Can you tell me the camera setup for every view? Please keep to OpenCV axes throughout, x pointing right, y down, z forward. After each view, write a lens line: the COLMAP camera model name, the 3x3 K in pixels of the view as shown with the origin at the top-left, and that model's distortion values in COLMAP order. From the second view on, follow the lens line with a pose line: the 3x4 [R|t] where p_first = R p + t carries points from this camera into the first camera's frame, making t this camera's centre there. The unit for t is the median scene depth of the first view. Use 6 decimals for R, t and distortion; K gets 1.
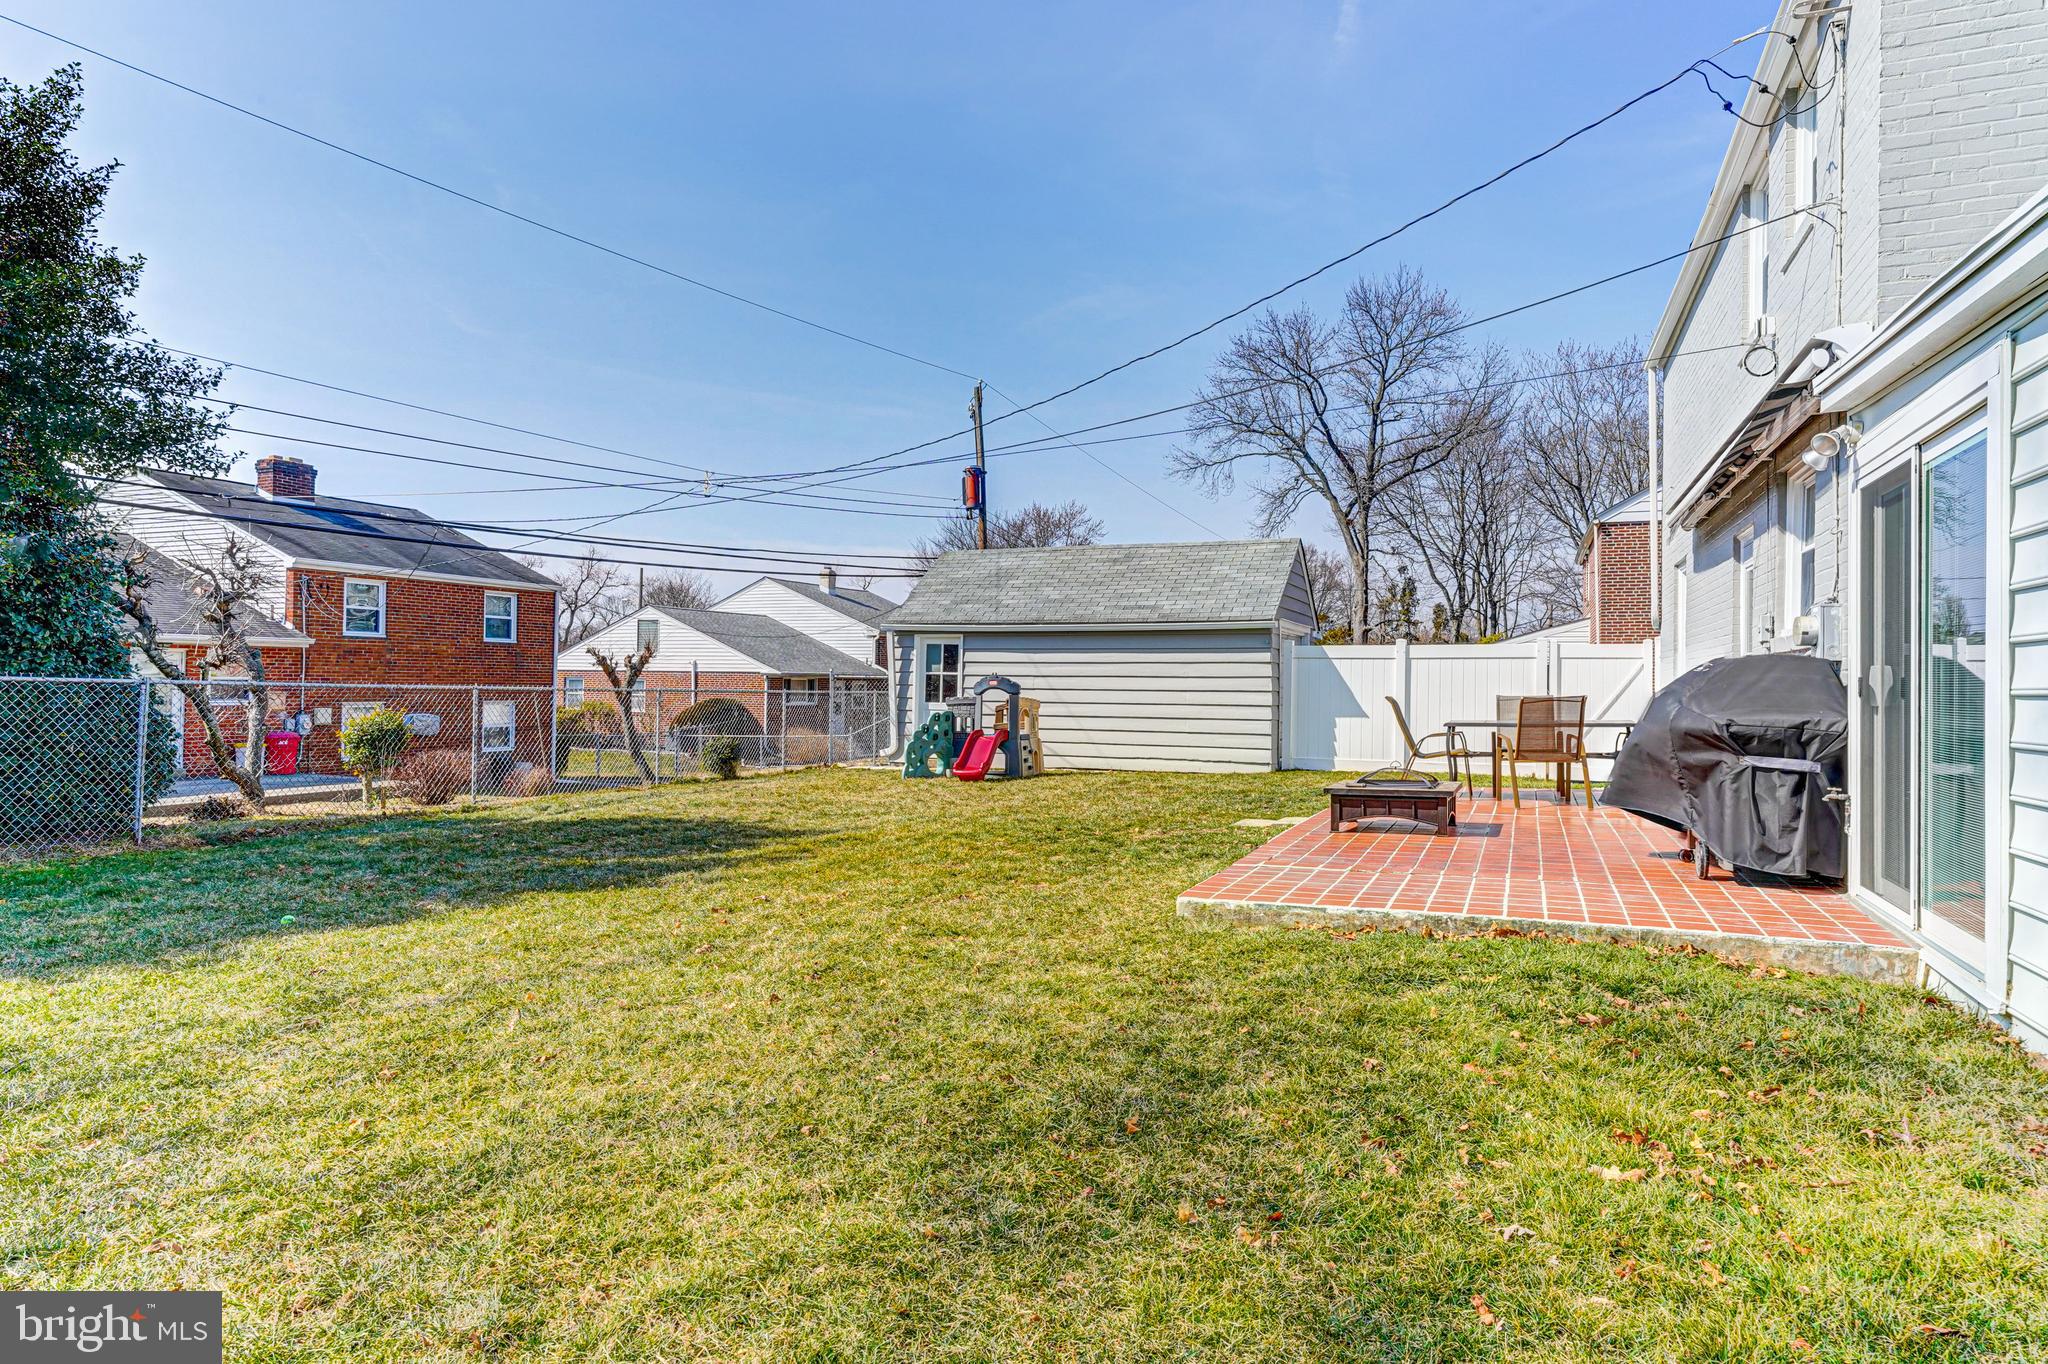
lens RADIAL K [[1184.5, 0, 1029.6], [0, 1184.5, 679.6], [0, 0, 1]] dist [0.018313, 0.000002]
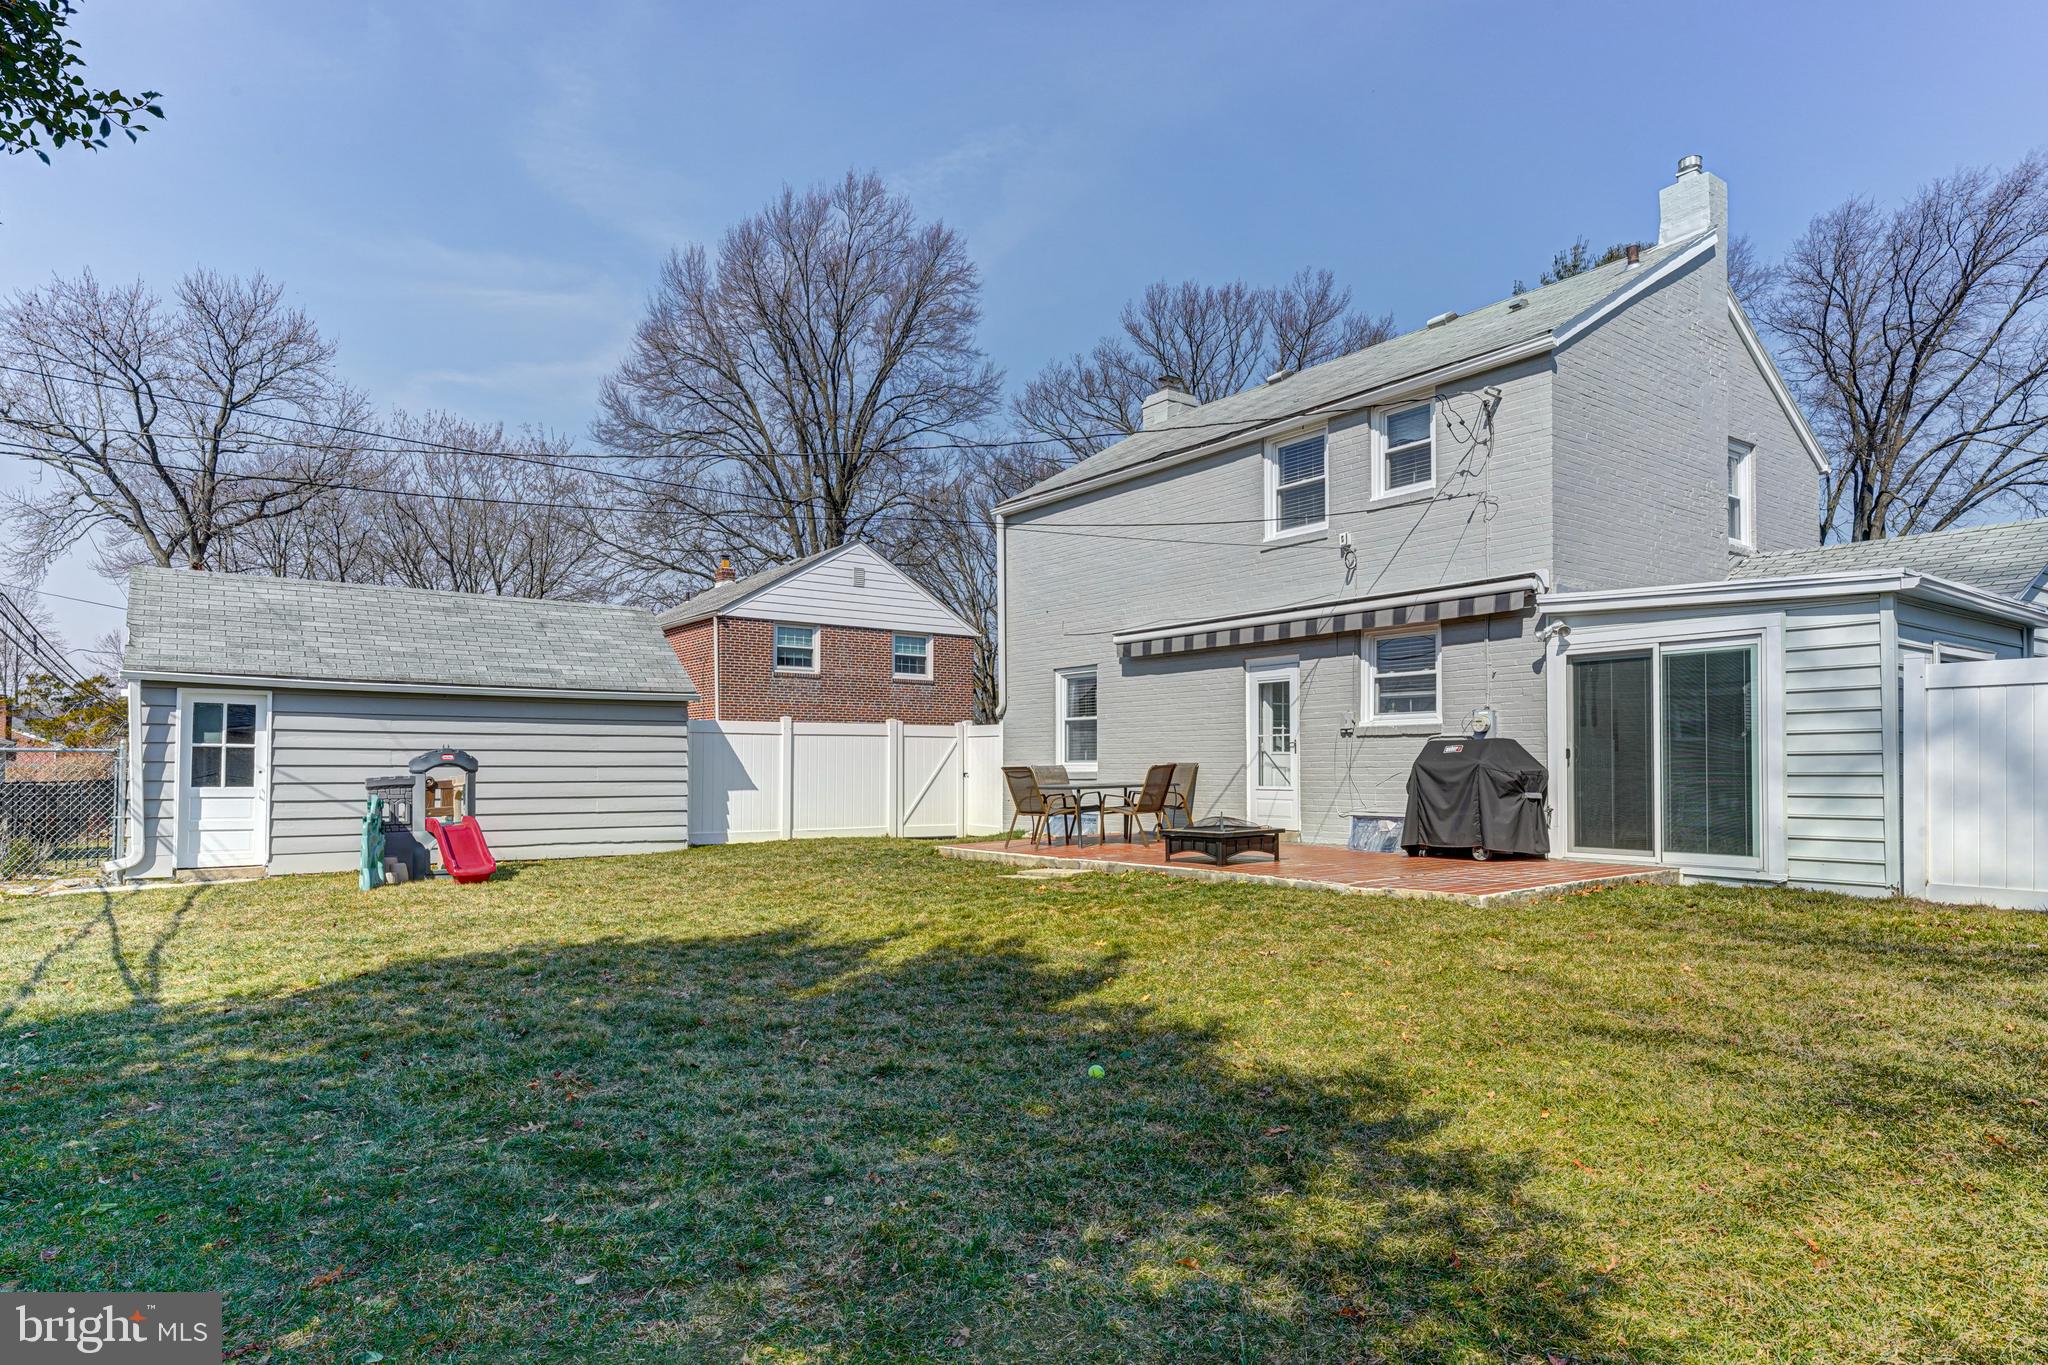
lens RADIAL K [[1184.5, 0, 1034.0], [0, 1184.5, 756.9], [0, 0, 1]] dist [0.018313, 0.000002]
pose [[0.520262, -0.001506, 0.854005, -0.428489], [0.001541, 0.999998, 0.000825, 0.001773], [-0.854005, 0.000887, 0.520264, 0.222220]]
